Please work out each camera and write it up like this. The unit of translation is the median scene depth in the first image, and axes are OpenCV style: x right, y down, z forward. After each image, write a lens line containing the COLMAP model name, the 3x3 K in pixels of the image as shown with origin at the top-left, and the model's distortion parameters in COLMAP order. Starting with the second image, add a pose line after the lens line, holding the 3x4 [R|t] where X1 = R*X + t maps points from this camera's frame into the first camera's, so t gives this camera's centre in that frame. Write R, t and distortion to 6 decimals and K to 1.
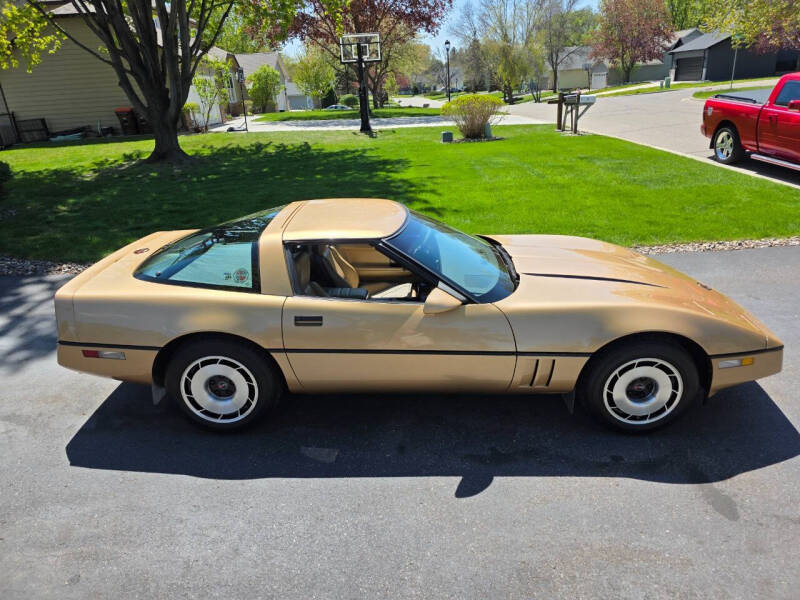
lens RADIAL K [[540.8, 0, 400.8], [0, 540.8, 289.9], [0, 0, 1]] dist [0.058879, -0.058786]
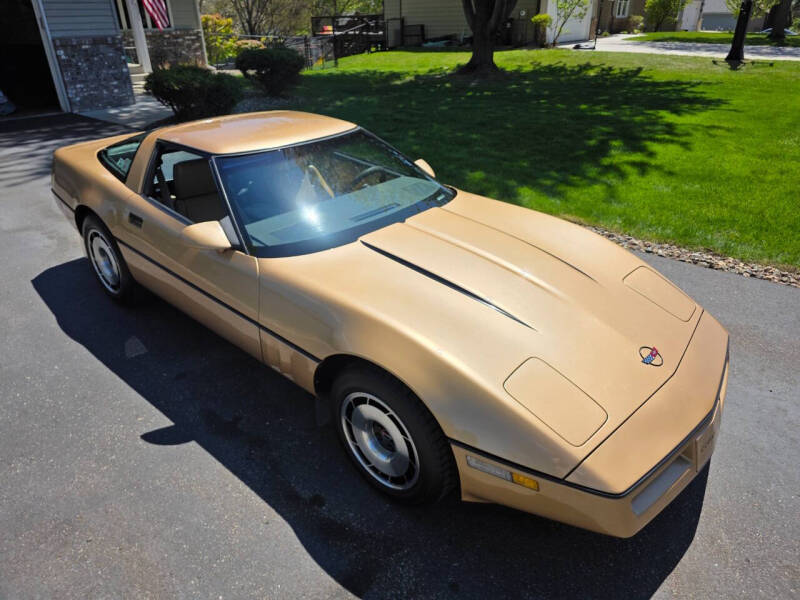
lens RADIAL K [[540.8, 0, 400.8], [0, 540.8, 289.9], [0, 0, 1]] dist [0.058879, -0.058786]
pose [[0.759823, 0.328015, -0.561316, 0.201872], [-0.252782, 0.944510, 0.209764, -0.039169], [0.598974, -0.017493, 0.800577, 0.115628]]
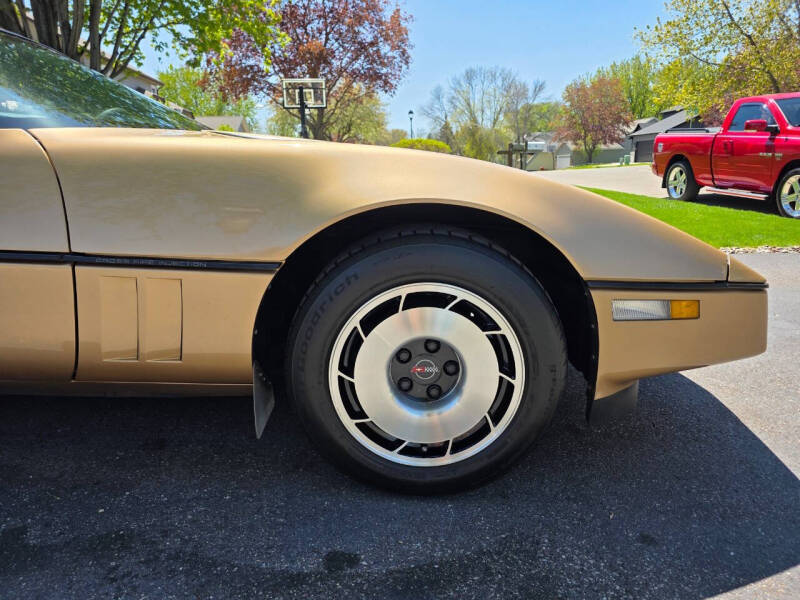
lens RADIAL K [[540.8, 0, 400.8], [0, 540.8, 289.9], [0, 0, 1]] dist [0.058879, -0.058786]
pose [[0.998747, 0.028506, 0.041142, 0.103060], [-0.022430, 0.989722, -0.141237, 0.045448], [-0.044745, 0.140137, 0.989121, 0.154217]]
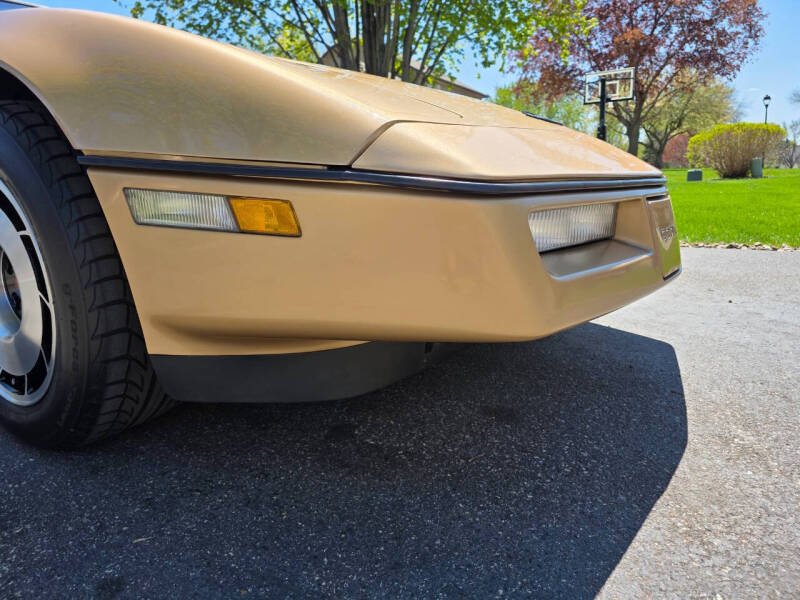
lens RADIAL K [[540.8, 0, 400.8], [0, 540.8, 289.9], [0, 0, 1]] dist [0.058879, -0.058786]
pose [[0.853741, 0.121240, -0.506386, 0.202830], [-0.193272, 0.976825, -0.091974, 0.043326], [0.483500, 0.176393, 0.857388, 0.213868]]
